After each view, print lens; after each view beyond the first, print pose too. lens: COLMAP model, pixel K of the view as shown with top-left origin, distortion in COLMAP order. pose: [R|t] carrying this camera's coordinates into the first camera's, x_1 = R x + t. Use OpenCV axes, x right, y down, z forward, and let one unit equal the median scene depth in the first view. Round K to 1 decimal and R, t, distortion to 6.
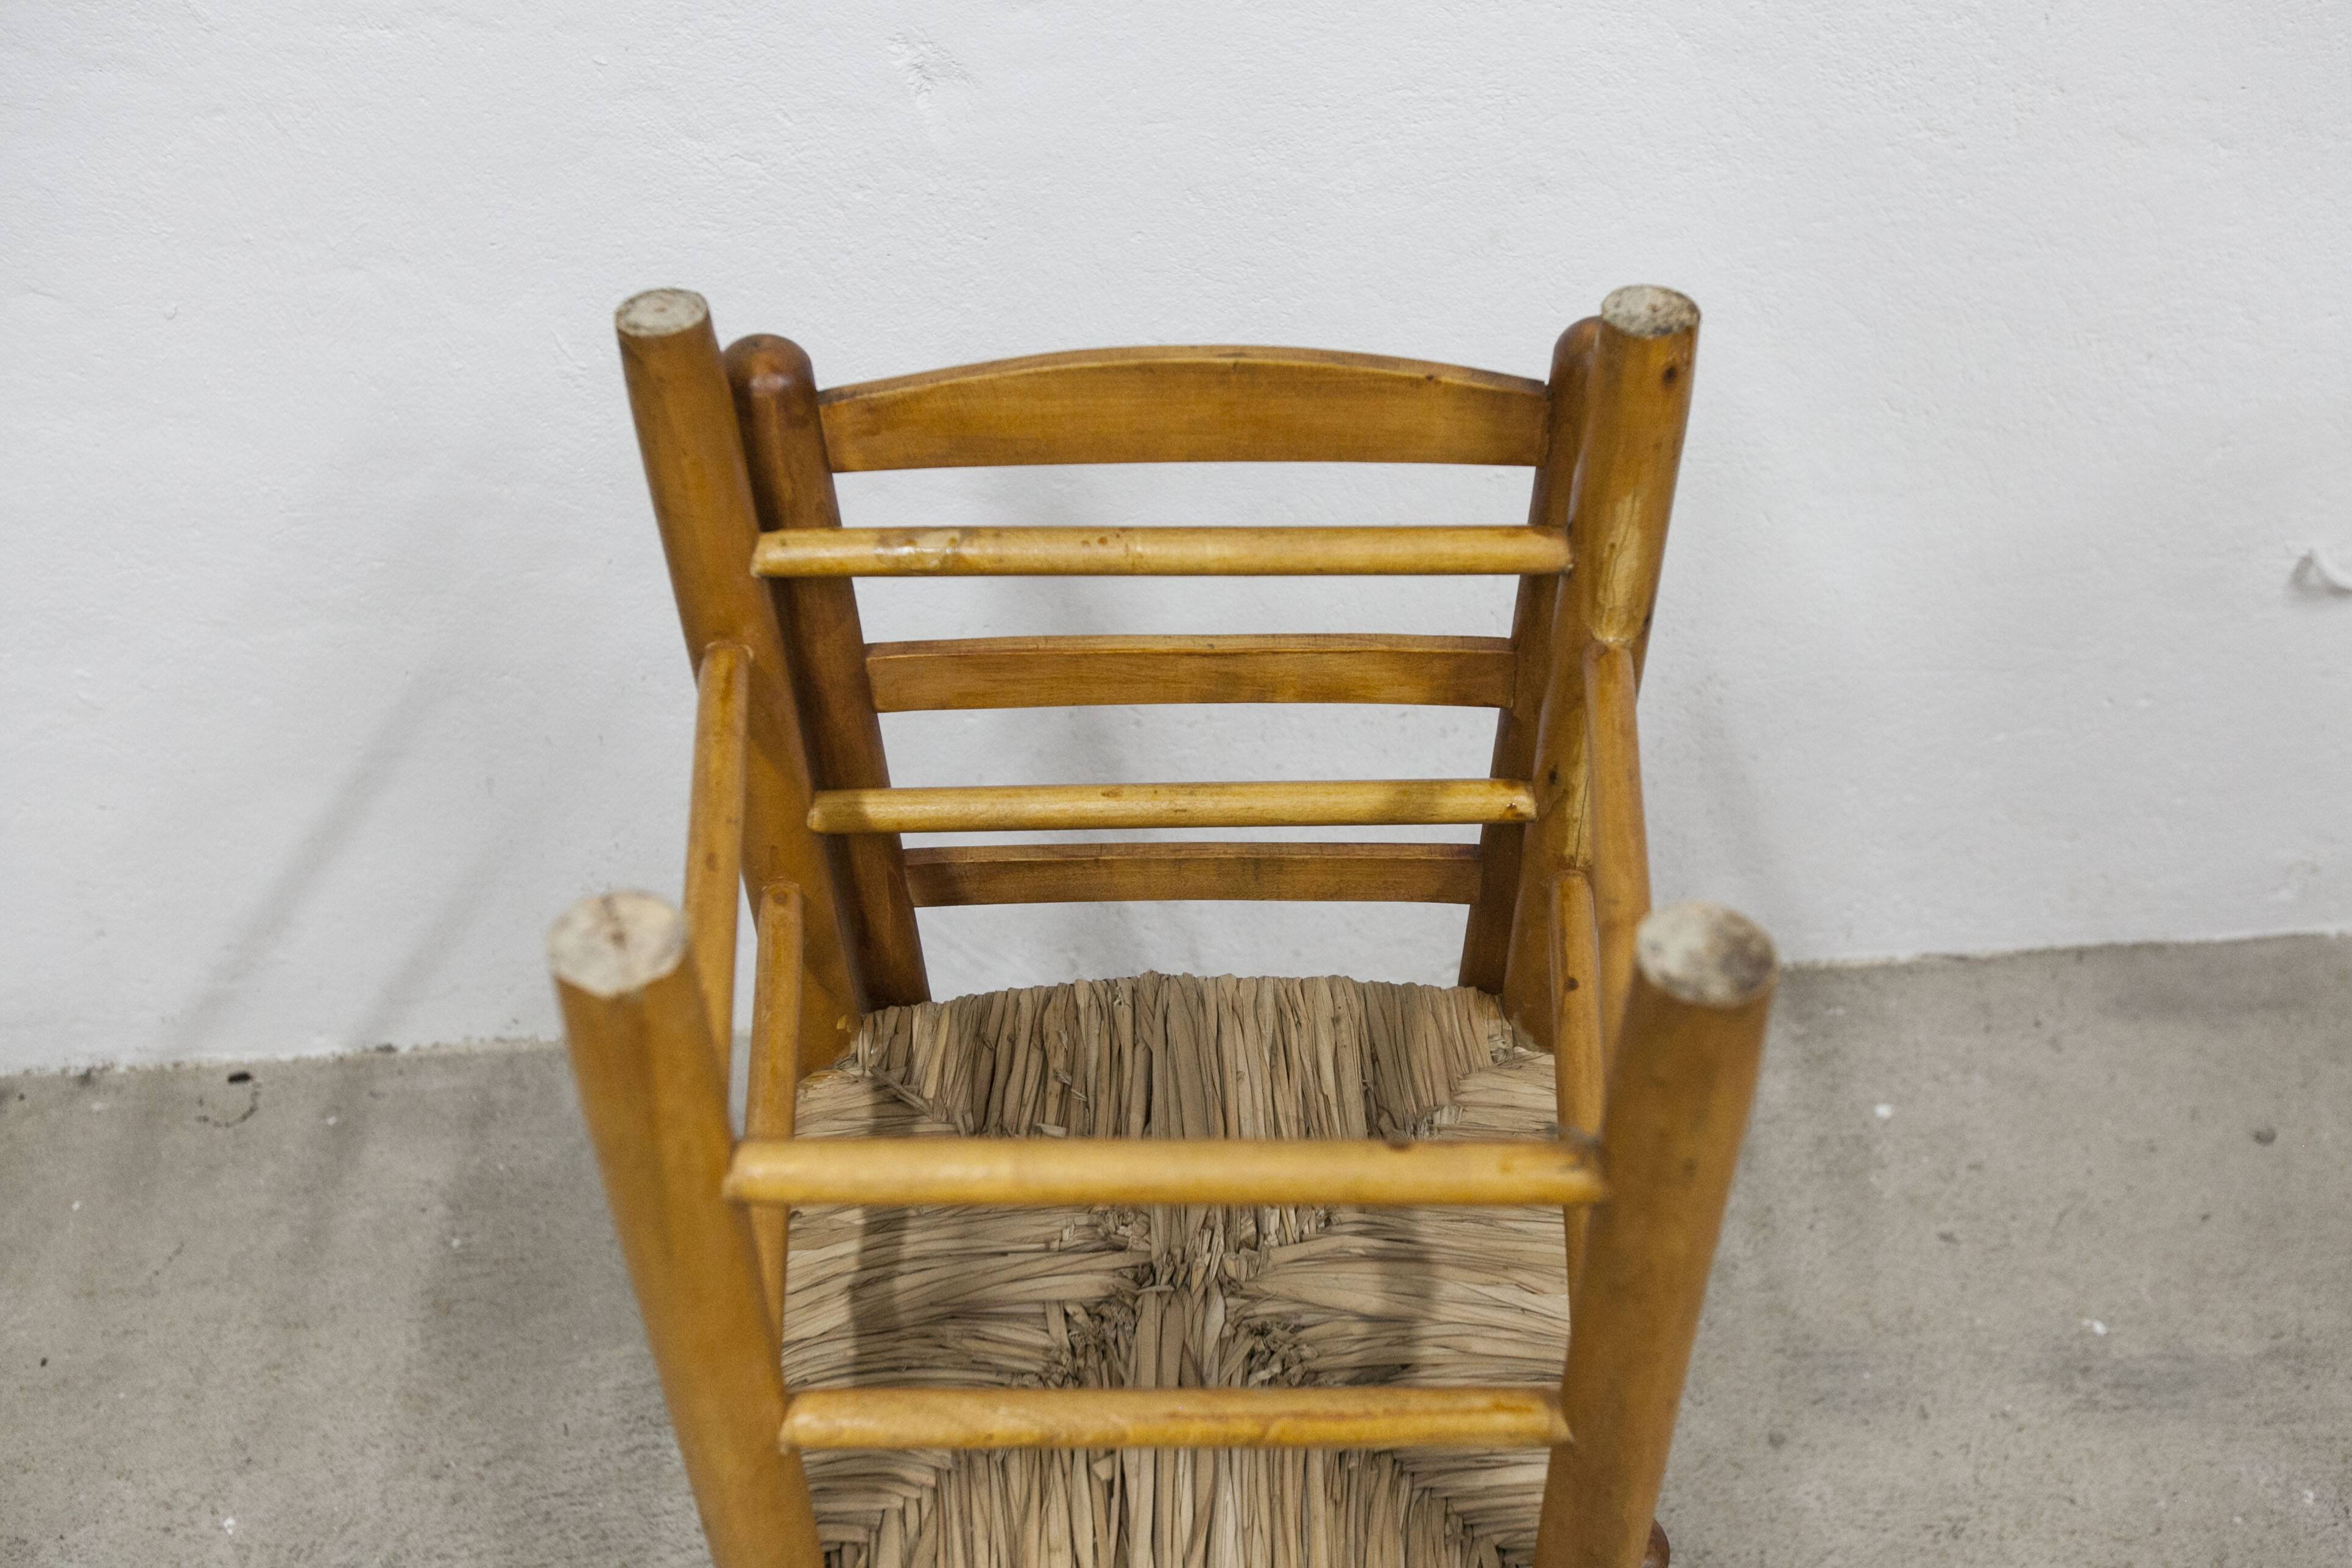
lens RADIAL K [[2128.2, 0, 1174.6], [0, 2128.2, 796.3], [0, 0, 1]] dist [0.006718, -0.010707]
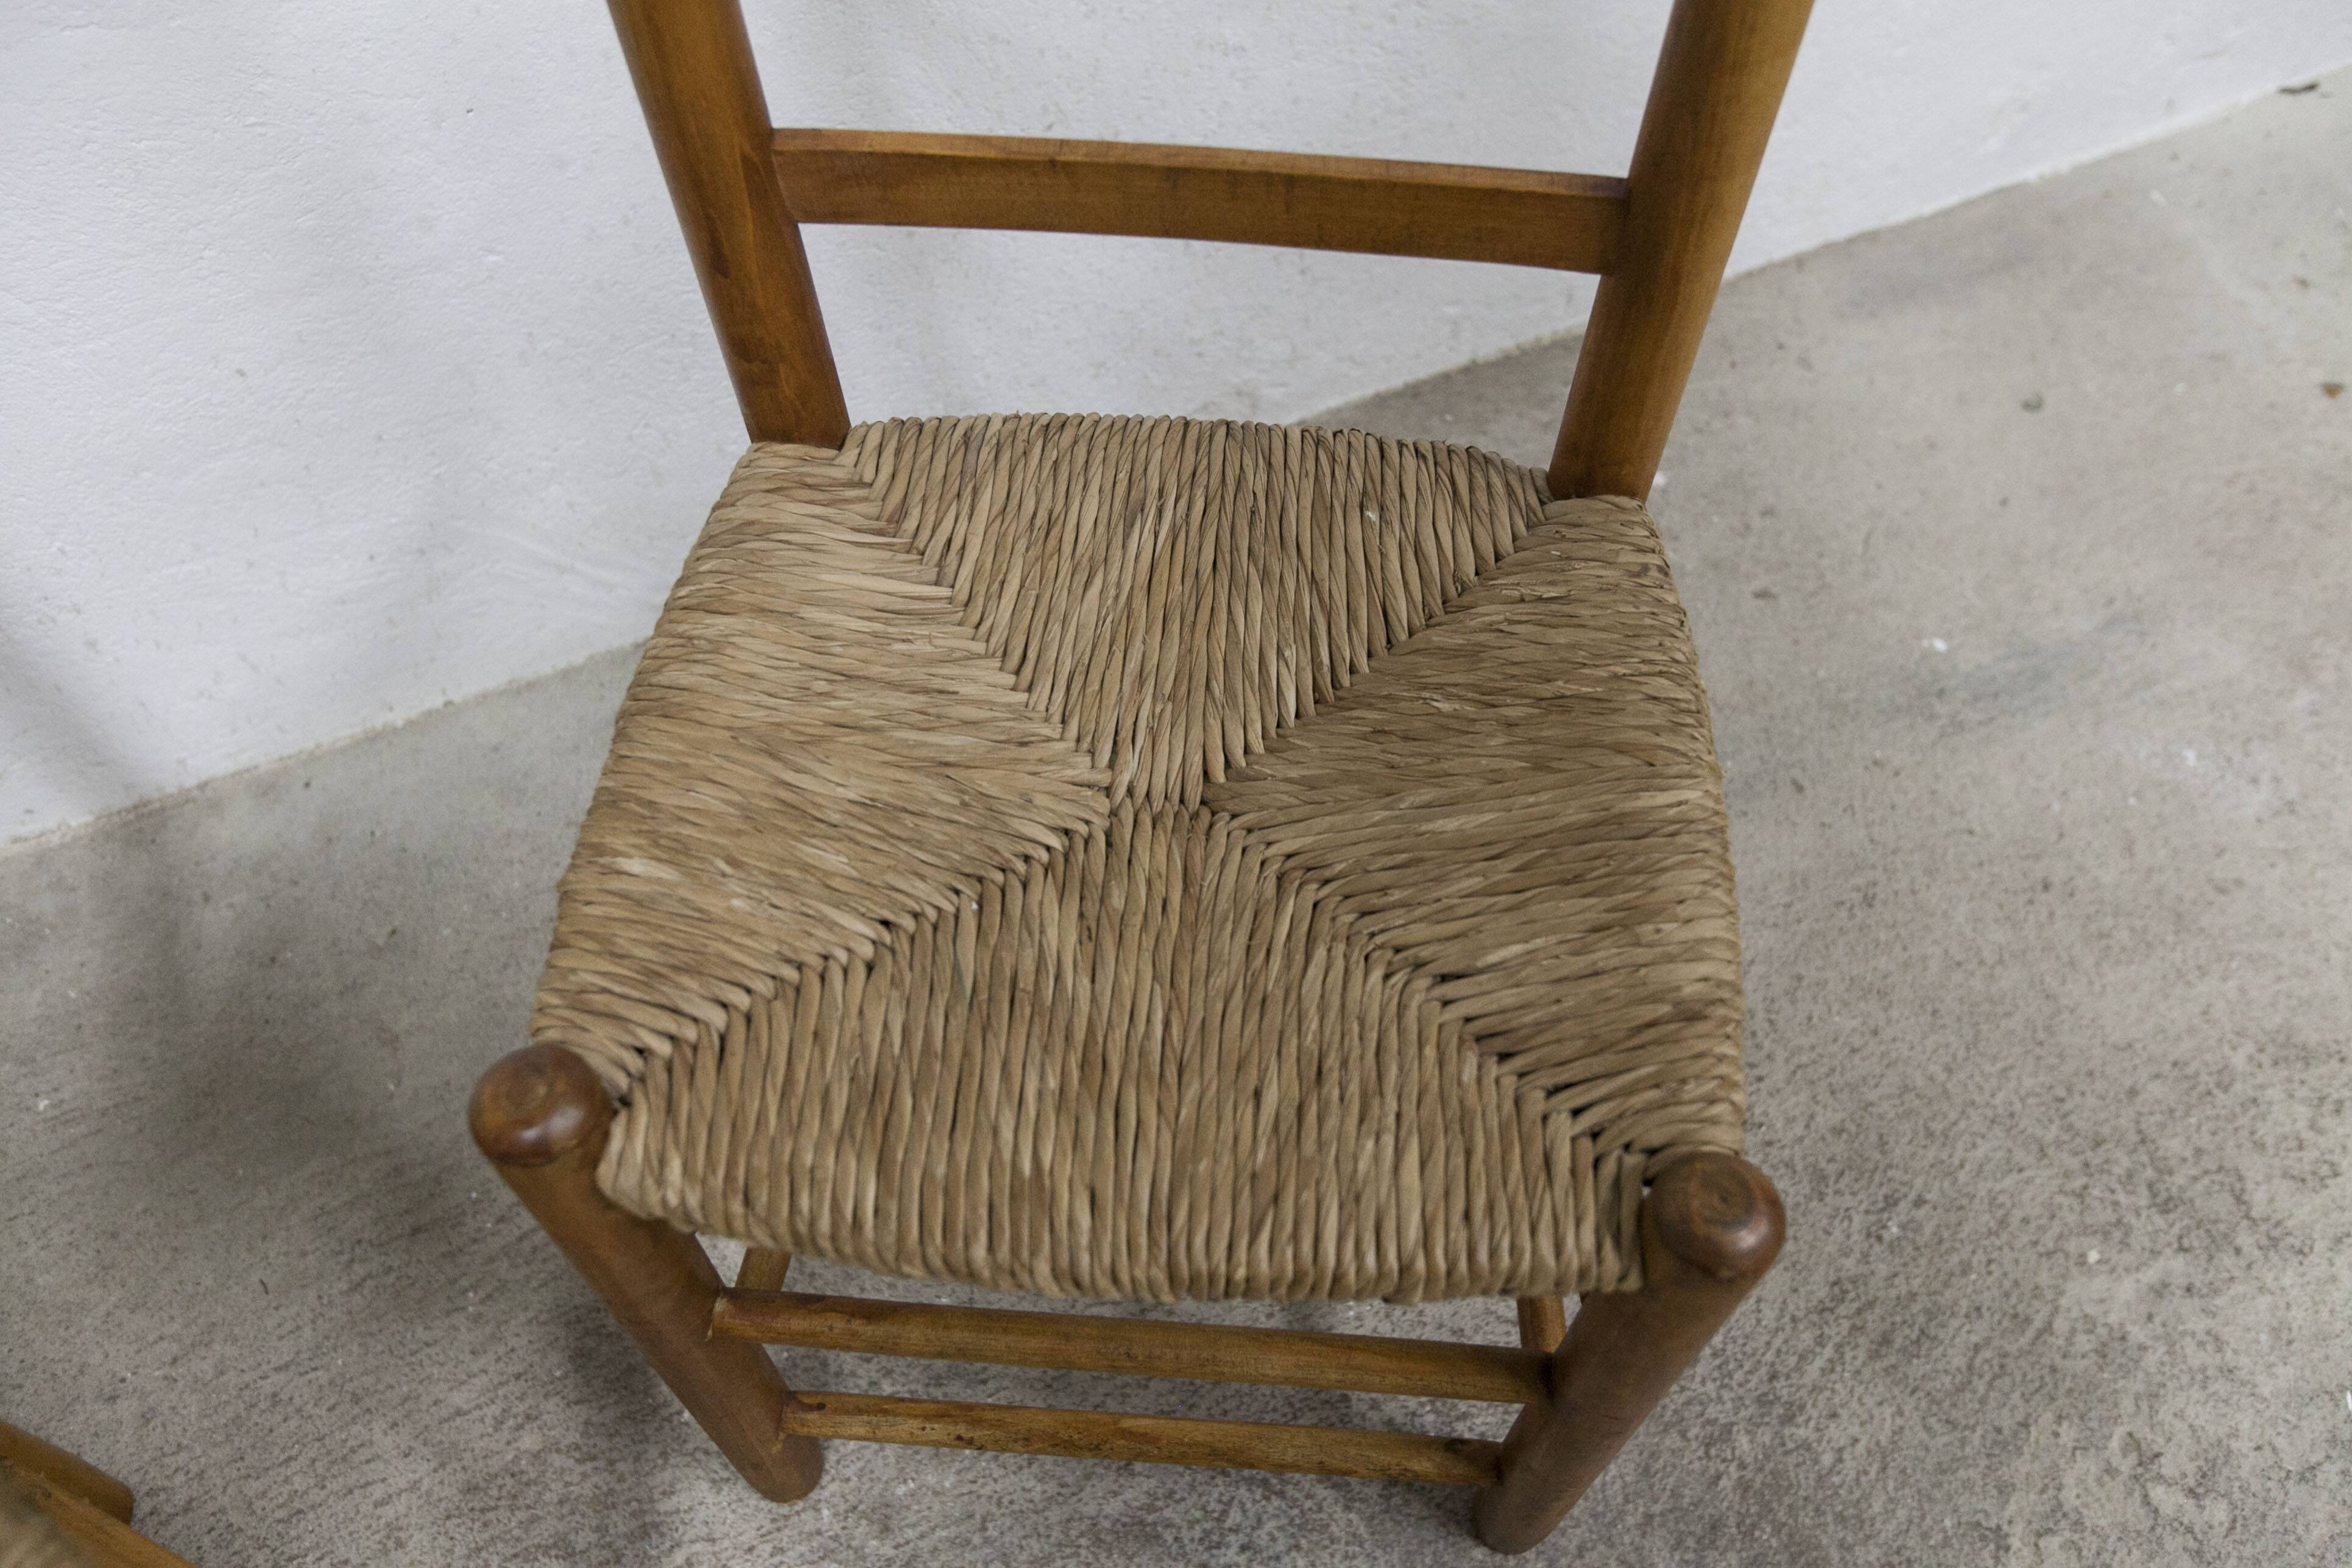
lens RADIAL K [[1858.9, 0, 1174.3], [0, 1858.9, 792.9], [0, 0, 1]] dist [-0.003916, 0.000692]
pose [[0.944569, -0.279127, 0.172850, -0.036946], [0.233665, 0.941387, 0.243293, 0.038246], [-0.230629, -0.189418, 0.954427, 0.309044]]
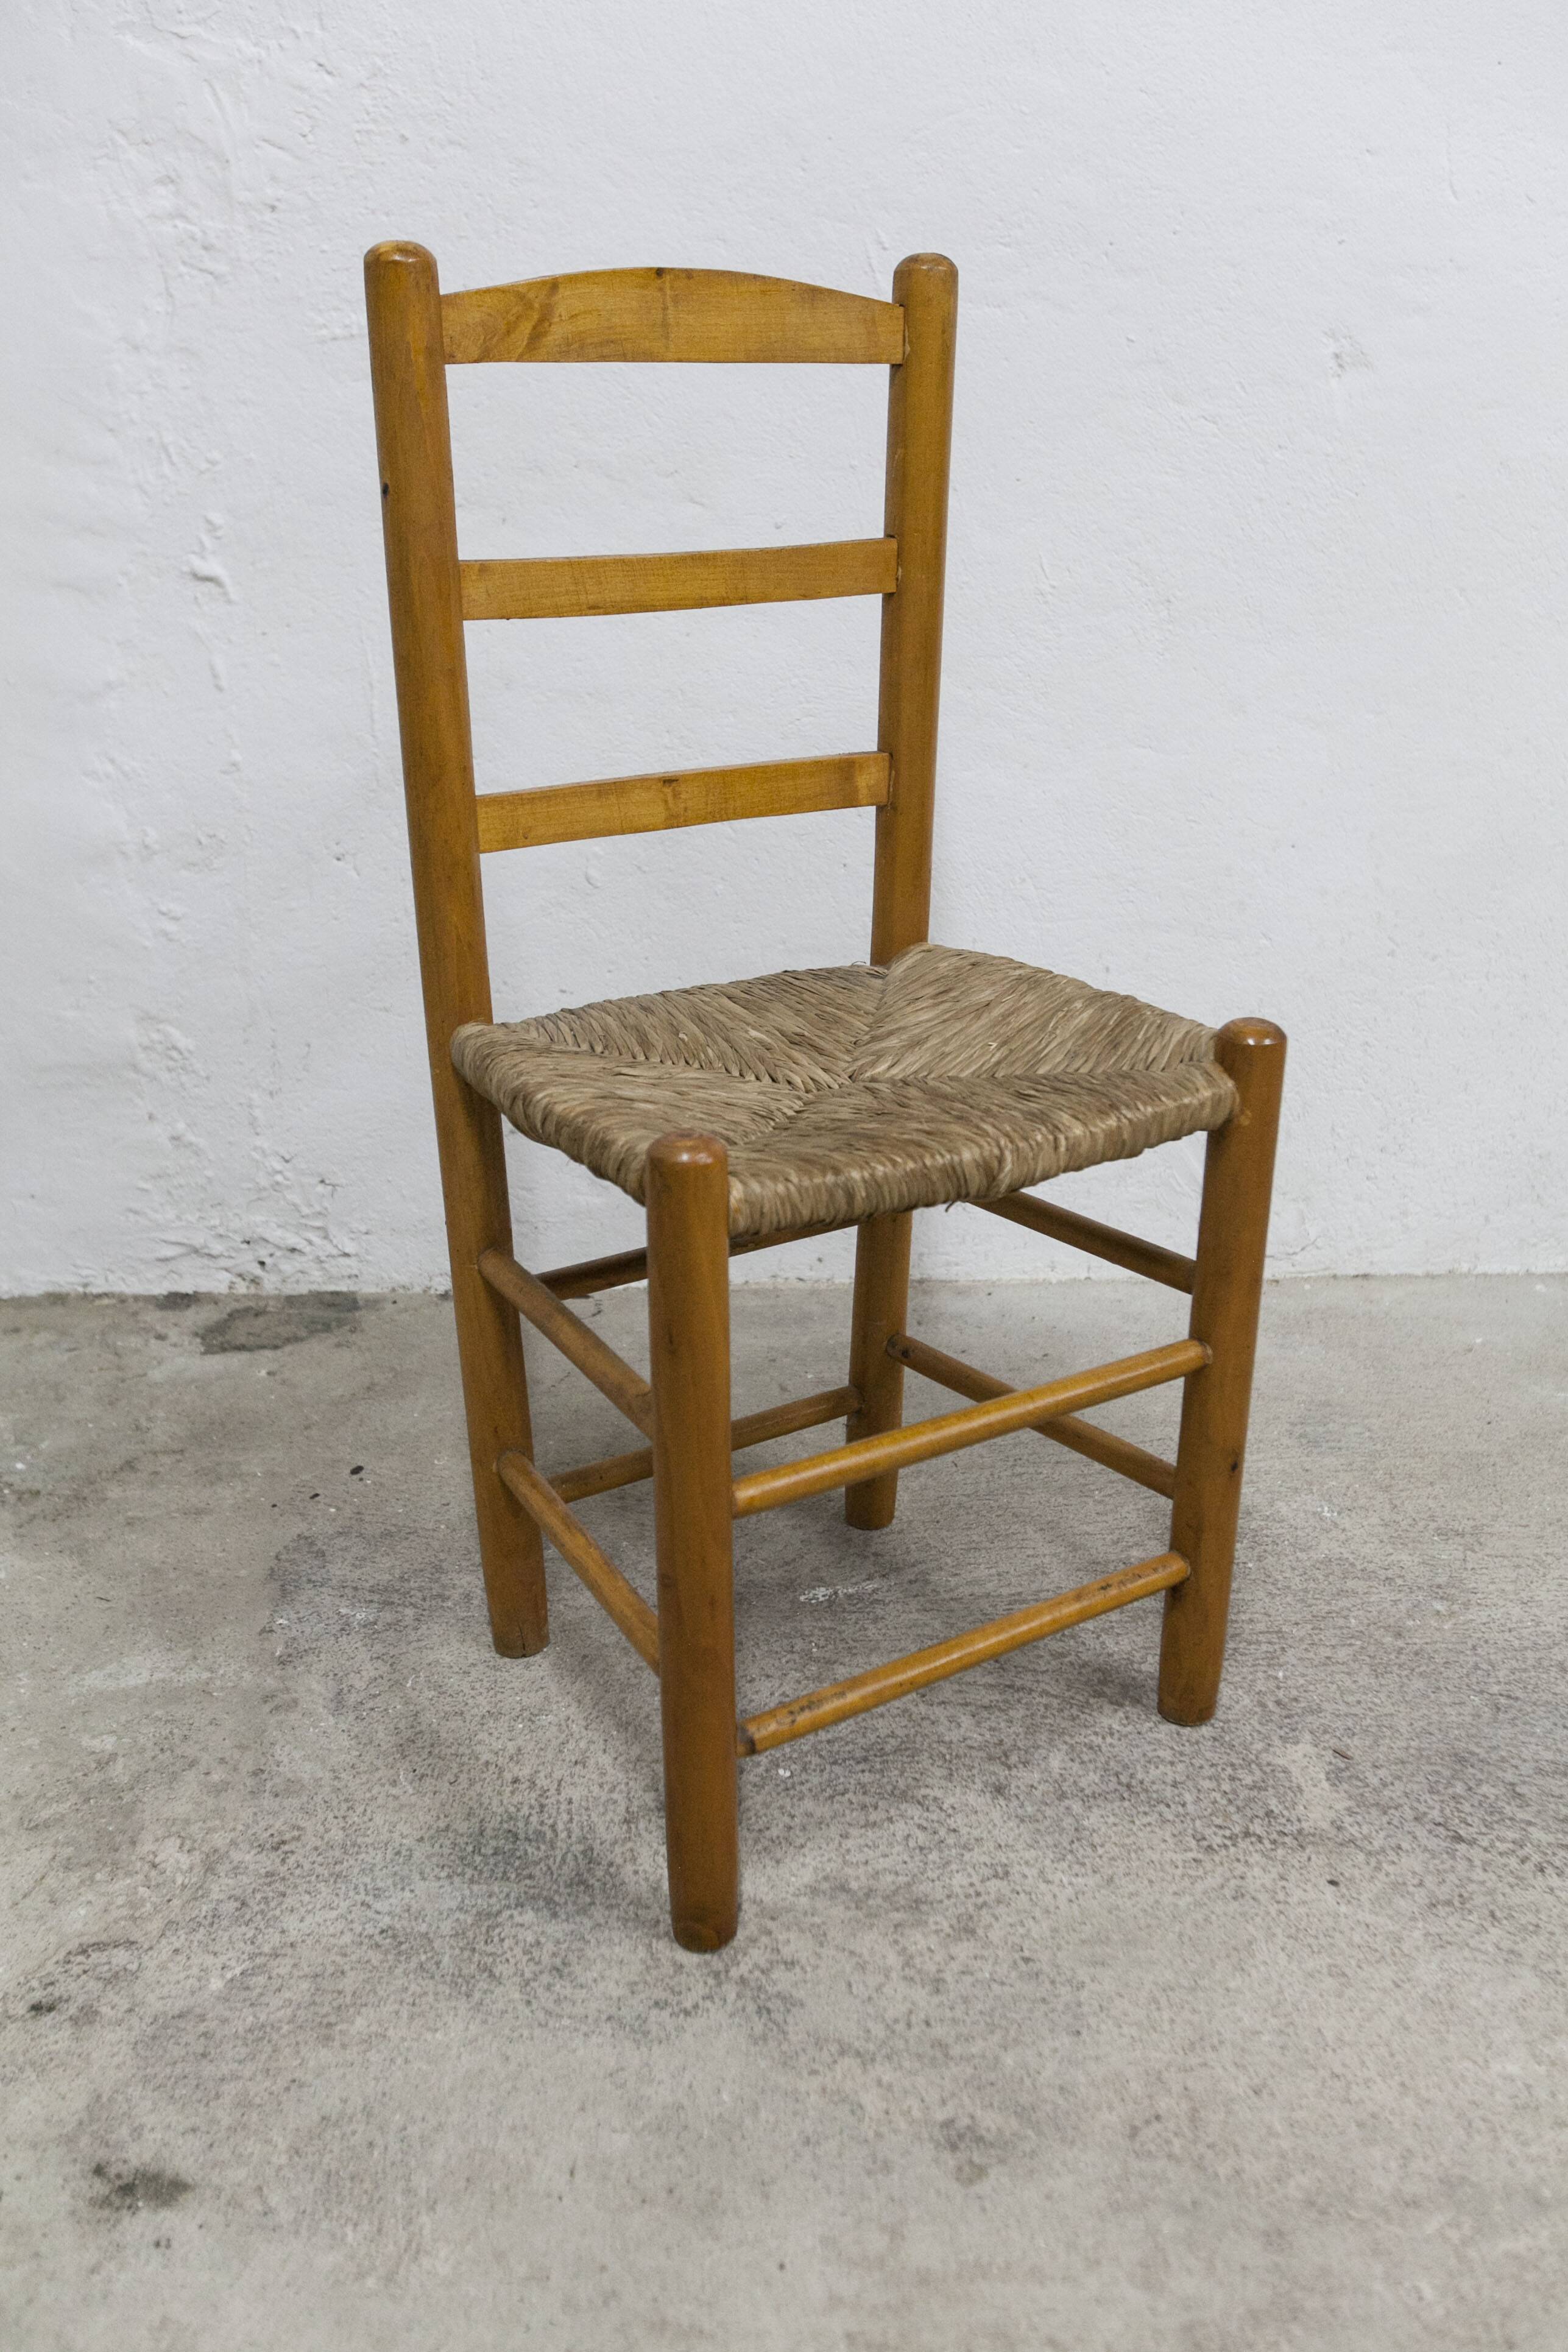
lens RADIAL K [[2156.3, 0, 786.3], [0, 2156.3, 1185.8], [0, 0, 1]] dist [0.003716, -0.006471]
pose [[0.999585, 0.028573, 0.003531, -0.391207], [-0.024791, 0.916608, -0.399018, 0.633862], [-0.014638, 0.398765, 0.916936, -0.114123]]
